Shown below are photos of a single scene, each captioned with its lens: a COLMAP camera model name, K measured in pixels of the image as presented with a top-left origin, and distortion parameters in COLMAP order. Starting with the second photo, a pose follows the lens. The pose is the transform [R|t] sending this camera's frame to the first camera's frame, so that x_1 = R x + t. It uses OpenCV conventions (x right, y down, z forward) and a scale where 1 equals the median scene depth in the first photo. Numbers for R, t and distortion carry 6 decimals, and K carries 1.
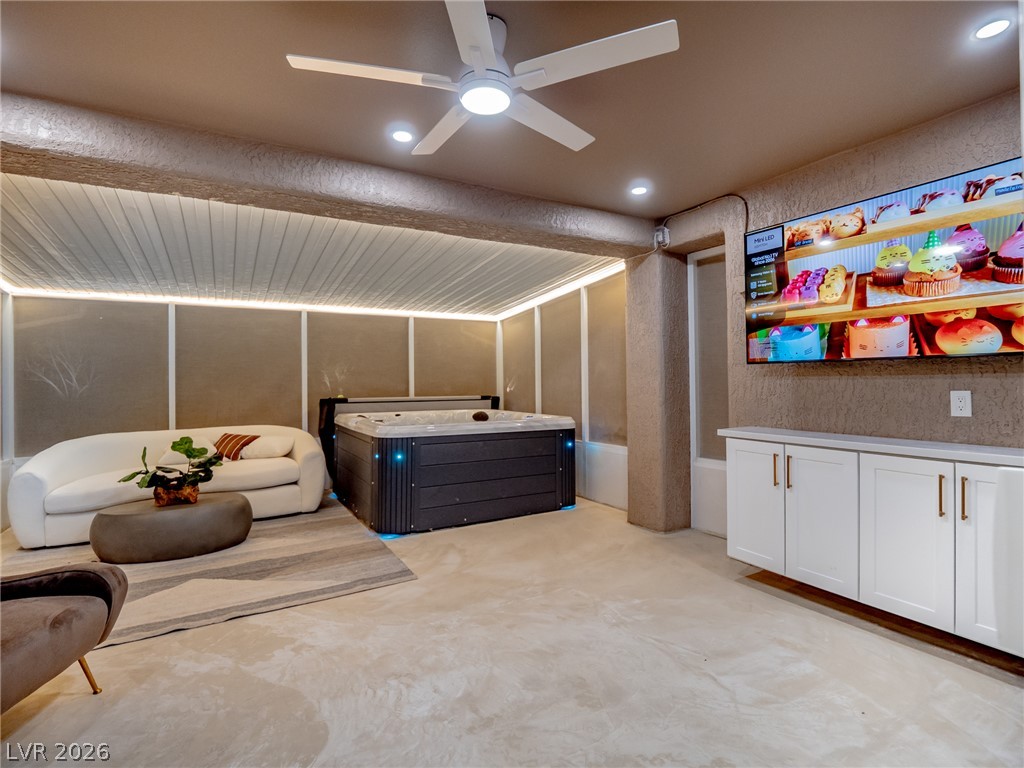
lens RADIAL K [[501.3, 0, 507.2], [0, 501.3, 371.3], [0, 0, 1]] dist [0.000324, -0.010292]
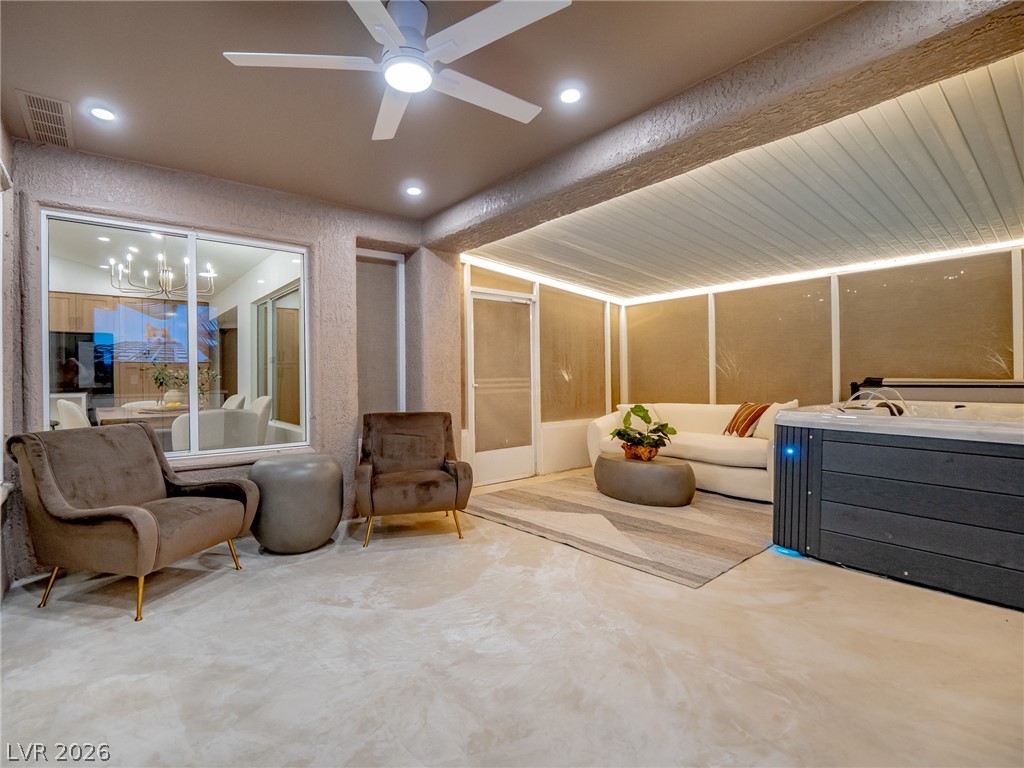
lens RADIAL K [[498.9, 0, 515.0], [0, 498.9, 374.3], [0, 0, 1]] dist [0.001708, -0.014597]
pose [[0.173649, 0.000969, -0.984807, 0.577874], [0.025351, 0.999664, 0.005454, 0.048286], [0.984481, -0.025913, 0.173566, 0.572689]]
